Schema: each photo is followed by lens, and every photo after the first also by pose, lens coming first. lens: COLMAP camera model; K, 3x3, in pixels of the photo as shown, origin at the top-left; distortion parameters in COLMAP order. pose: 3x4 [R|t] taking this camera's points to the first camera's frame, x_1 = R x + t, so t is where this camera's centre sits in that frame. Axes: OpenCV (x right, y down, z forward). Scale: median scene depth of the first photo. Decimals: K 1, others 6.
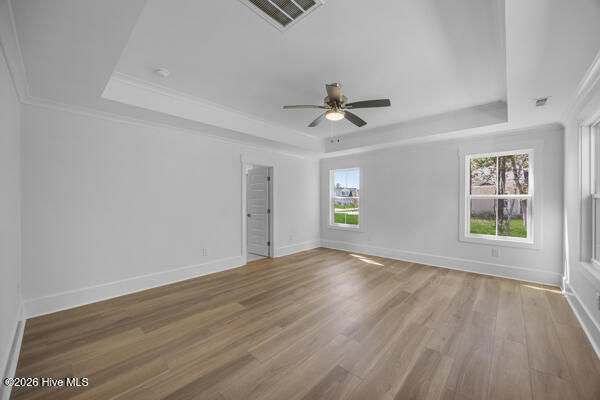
lens RADIAL K [[229.5, 0, 298.5], [0, 229.5, 199.1], [0, 0, 1]] dist [-0.007468, 0.000682]
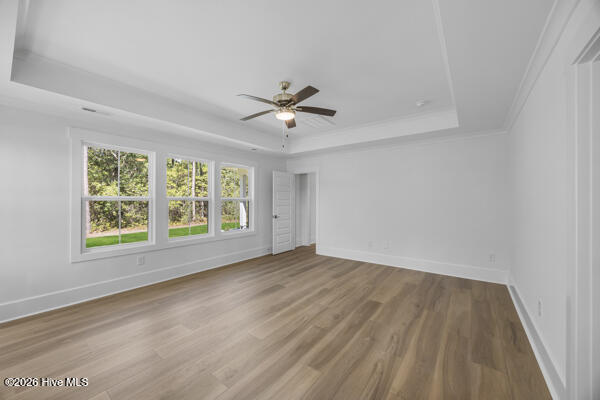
lens RADIAL K [[229.5, 0, 298.7], [0, 229.5, 201.8], [0, 0, 1]] dist [-0.007468, 0.000682]
pose [[-0.993749, 0.000123, -0.111639, 0.225030], [-0.001070, 0.999943, 0.010630, -0.004399], [0.111634, 0.010683, -0.993692, 2.079193]]
